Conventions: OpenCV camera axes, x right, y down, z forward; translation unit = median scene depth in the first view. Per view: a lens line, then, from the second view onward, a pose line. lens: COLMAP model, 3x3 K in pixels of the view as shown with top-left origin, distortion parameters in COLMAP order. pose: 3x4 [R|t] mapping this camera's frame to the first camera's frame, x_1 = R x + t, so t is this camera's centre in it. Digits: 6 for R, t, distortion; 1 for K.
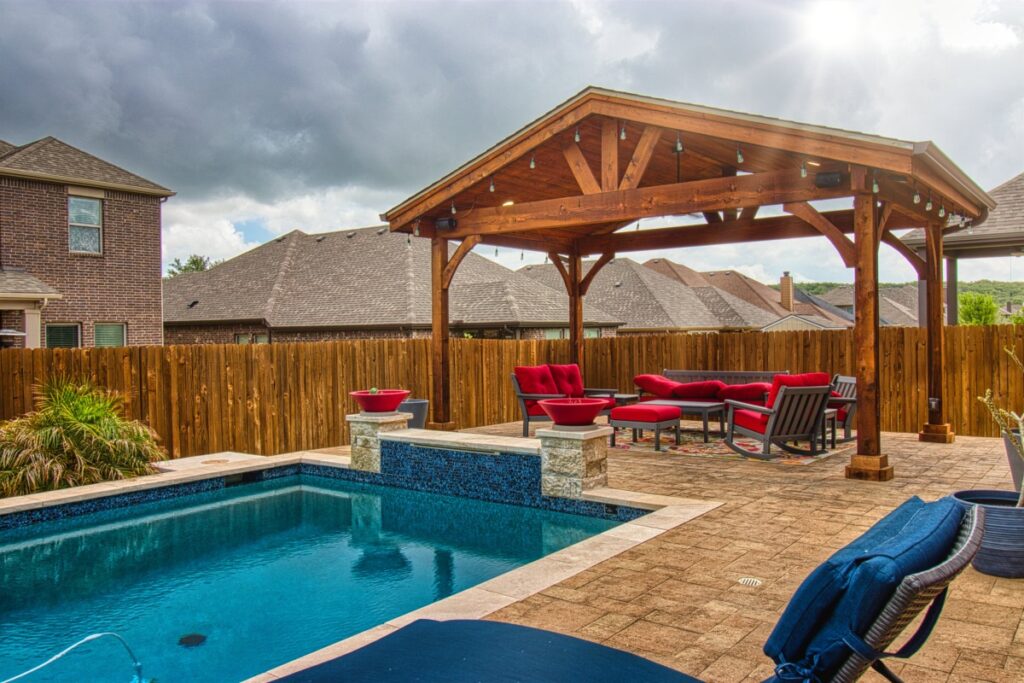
lens RADIAL K [[803.6, 0, 514.3], [0, 803.6, 328.7], [0, 0, 1]] dist [0.016374, -0.007892]
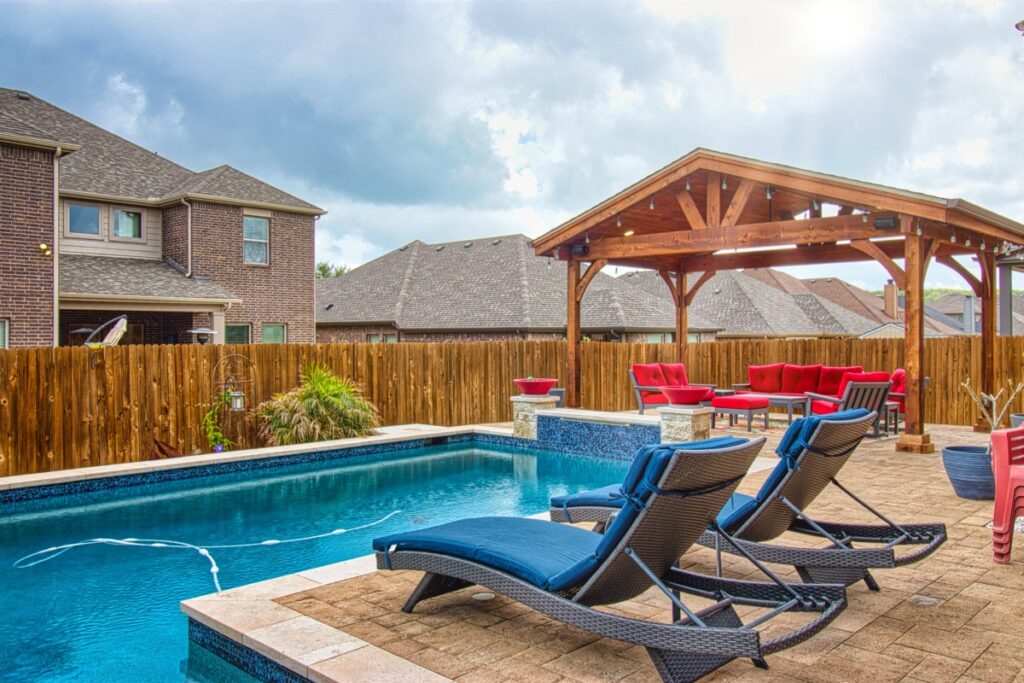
lens RADIAL K [[803.6, 0, 514.3], [0, 803.6, 328.7], [0, 0, 1]] dist [0.016374, -0.007892]
pose [[0.993041, 0.012724, -0.117083, -0.038368], [-0.013221, 0.999907, -0.003470, -0.000910], [0.117028, 0.004993, 0.993116, -0.269744]]
